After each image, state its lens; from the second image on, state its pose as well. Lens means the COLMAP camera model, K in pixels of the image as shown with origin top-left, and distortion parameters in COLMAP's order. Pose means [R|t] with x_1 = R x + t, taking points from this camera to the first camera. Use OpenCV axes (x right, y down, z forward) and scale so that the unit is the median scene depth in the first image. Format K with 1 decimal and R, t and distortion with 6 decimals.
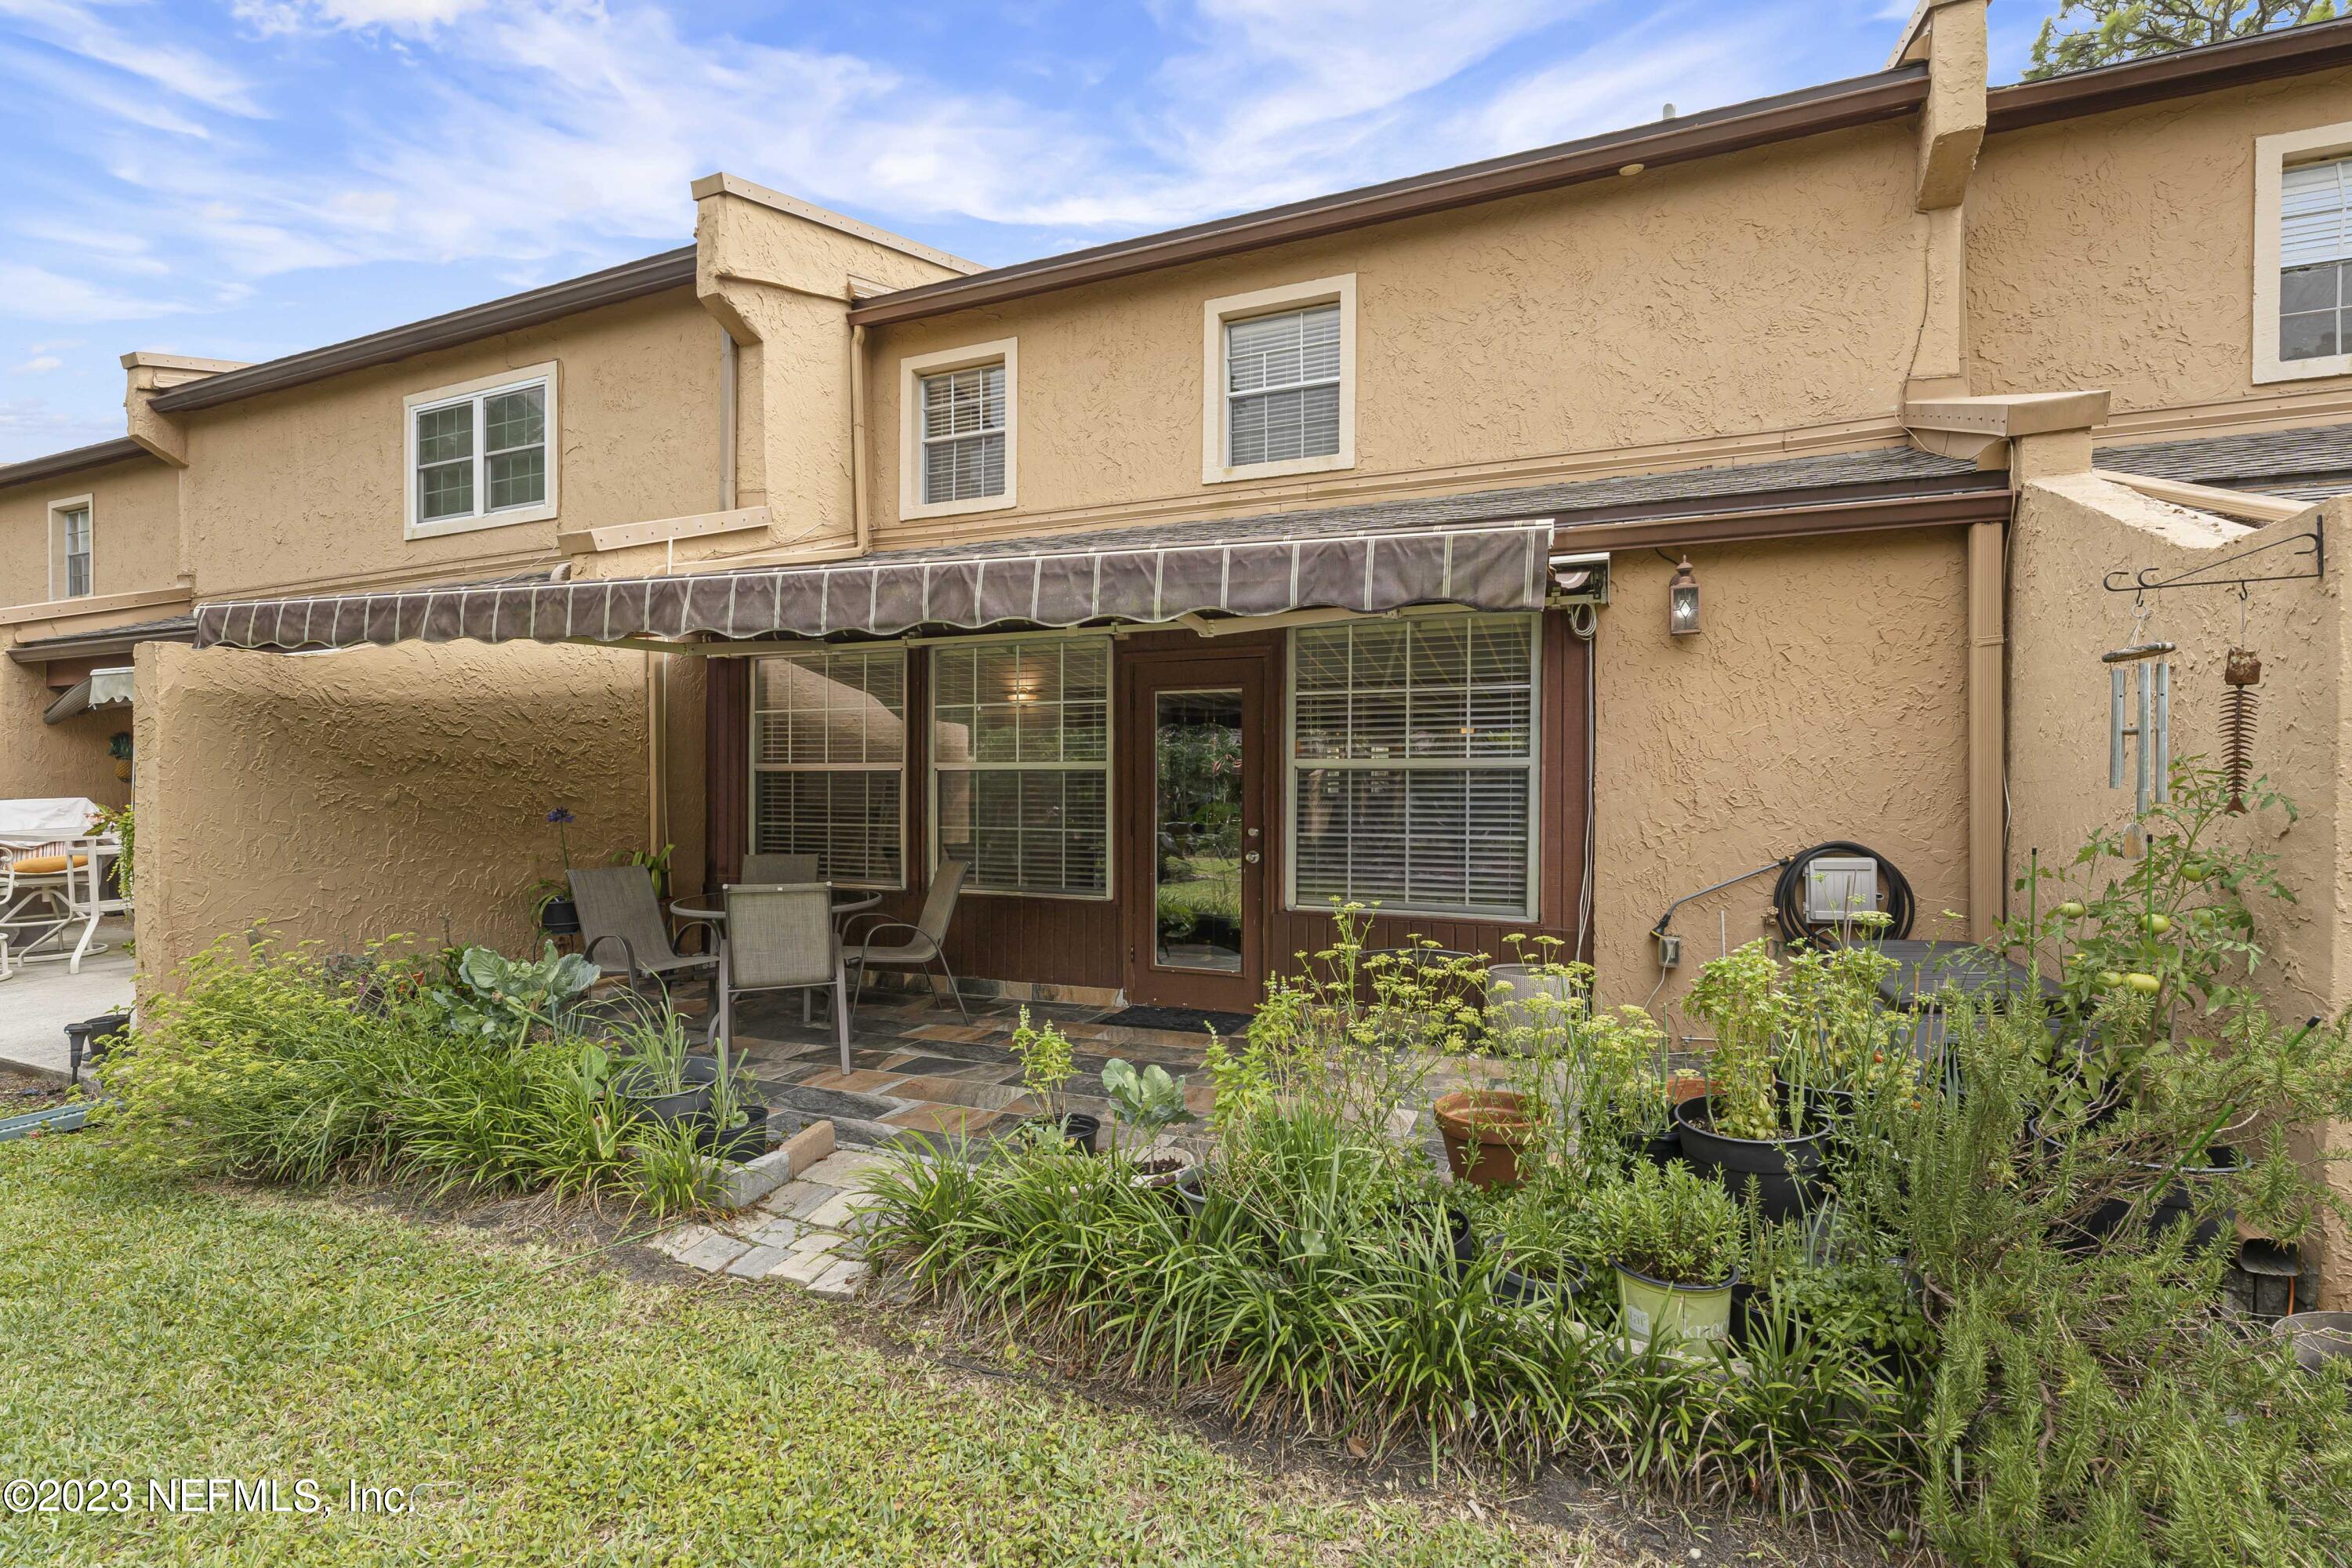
lens RADIAL K [[1069.2, 0, 1177.2], [0, 1069.2, 789.5], [0, 0, 1]] dist [-0.009243, 0.003611]
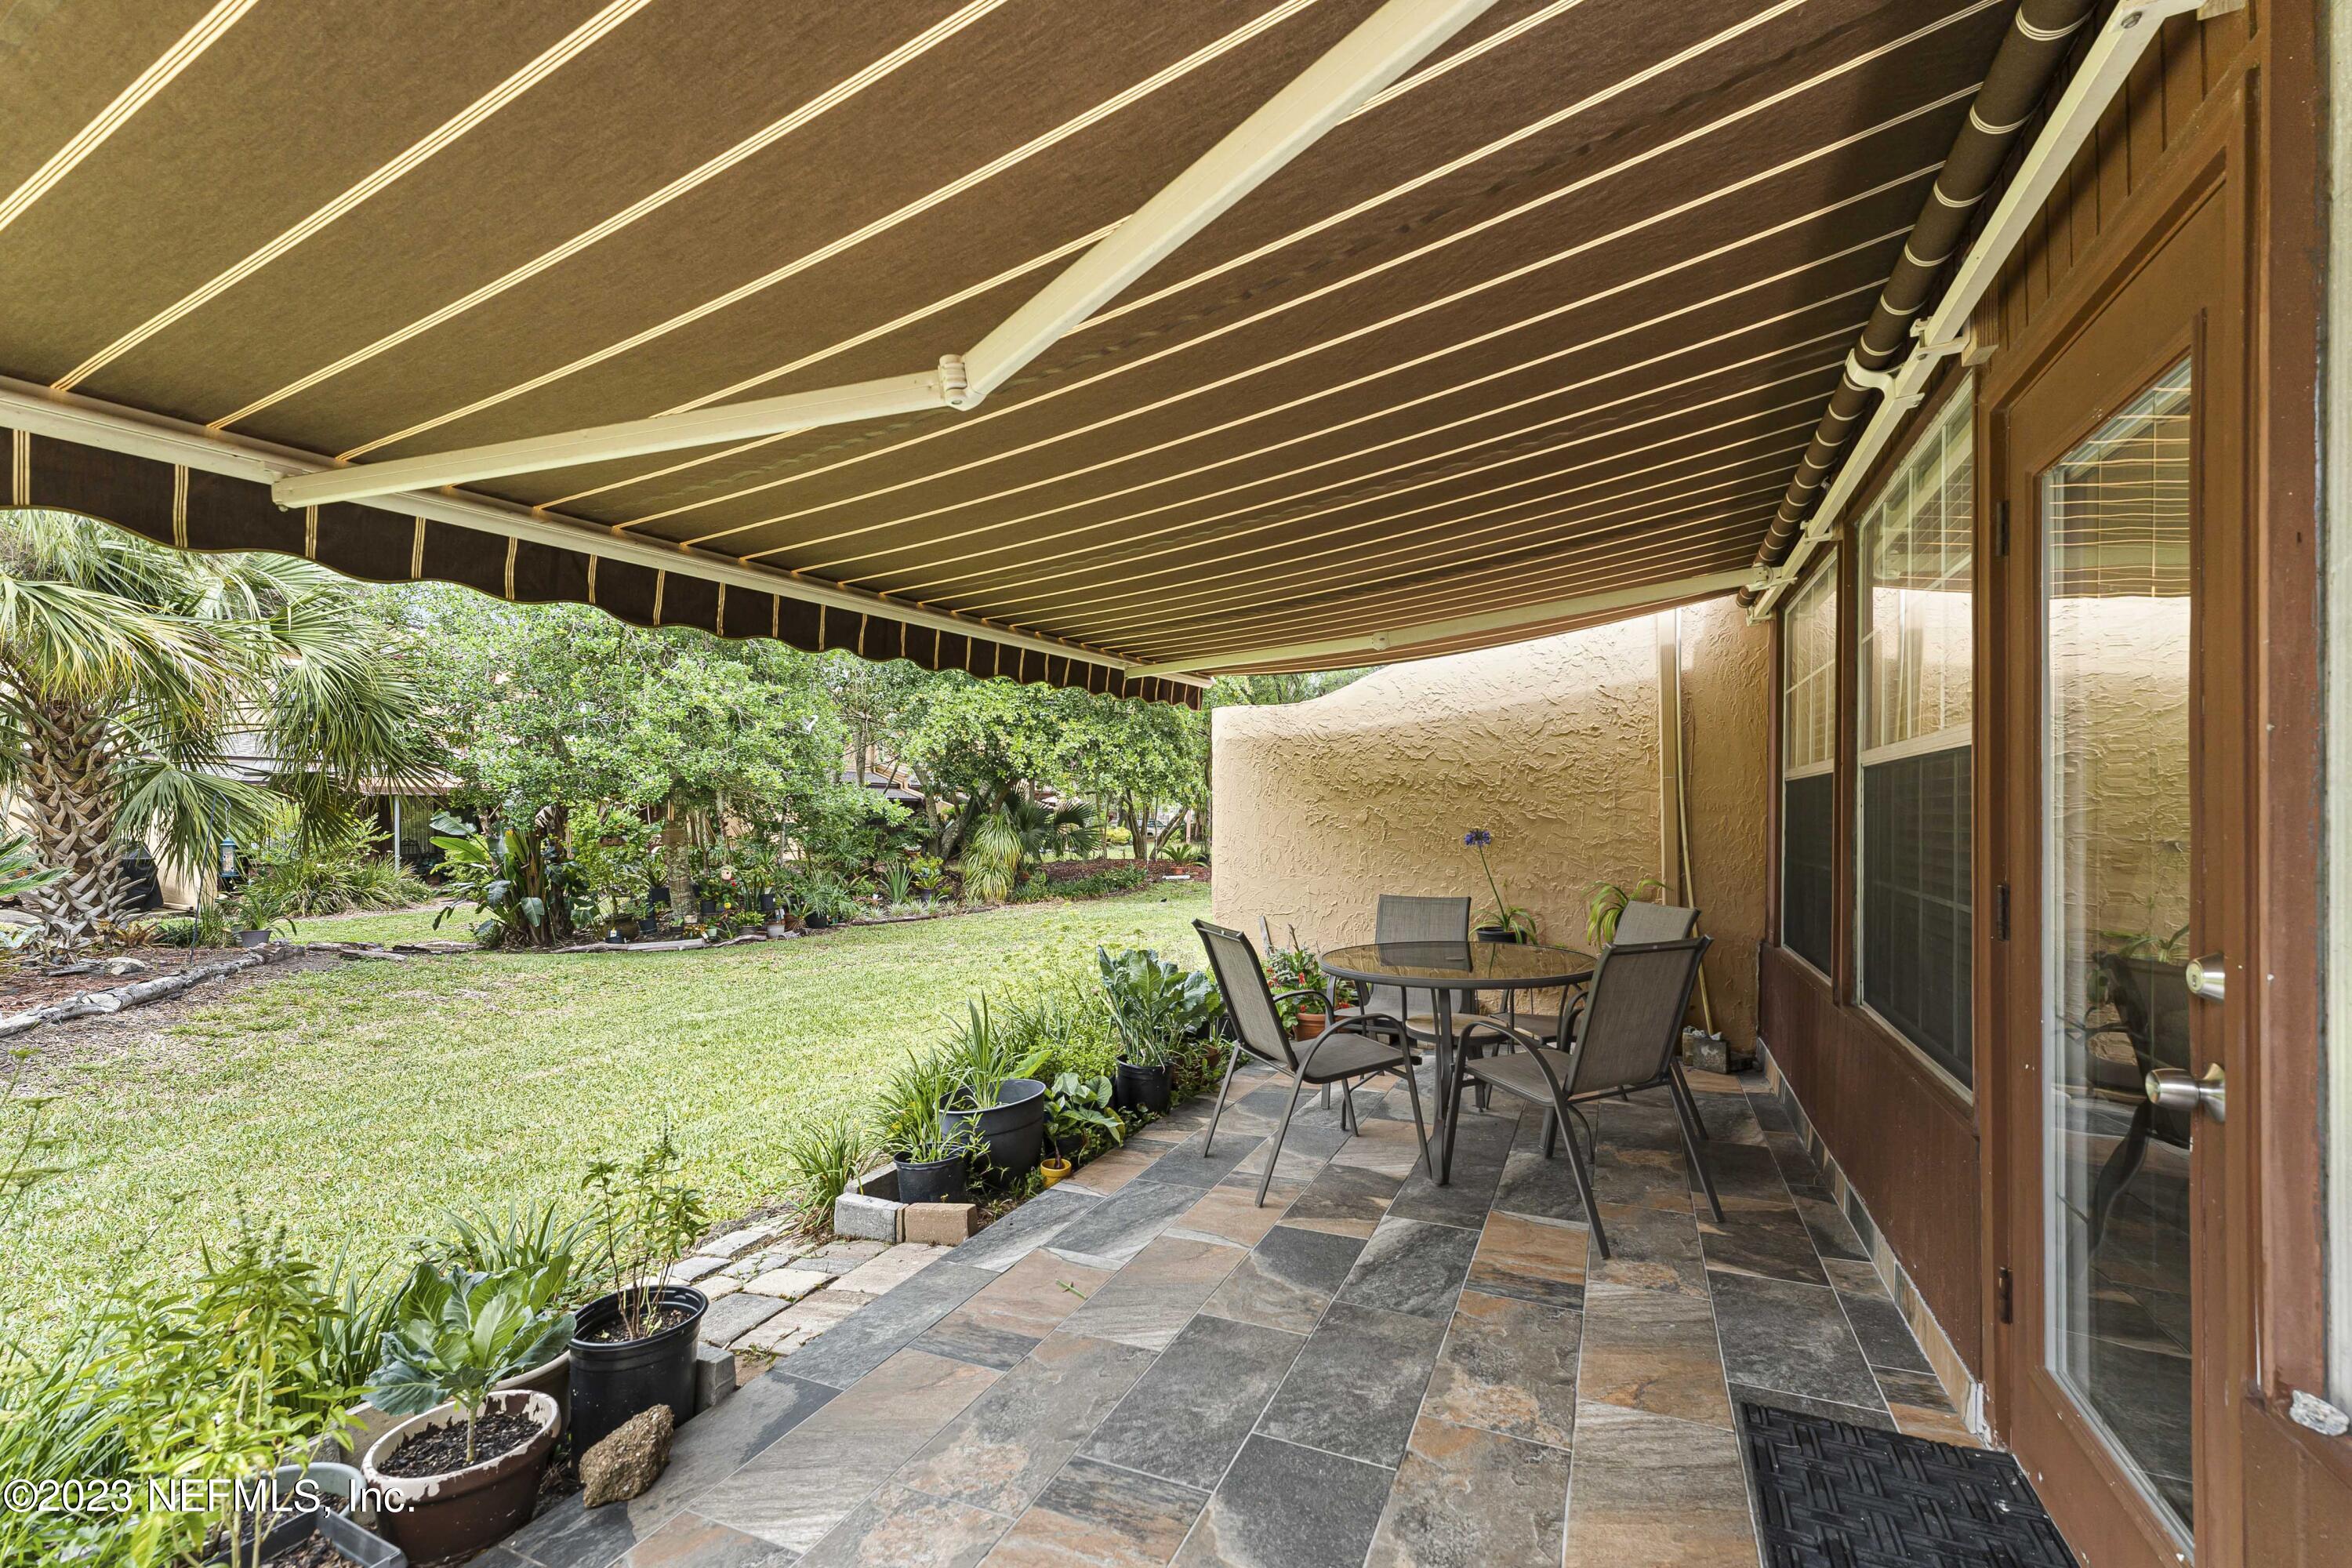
lens RADIAL K [[961.0, 0, 1177.2], [0, 961.0, 801.9], [0, 0, 1]] dist [0.001218, -0.001934]
pose [[-0.021906, -0.016513, -0.999624, 0.325032], [-0.003988, 0.999857, -0.016430, 0.009693], [0.999752, 0.003626, -0.021969, 0.932876]]
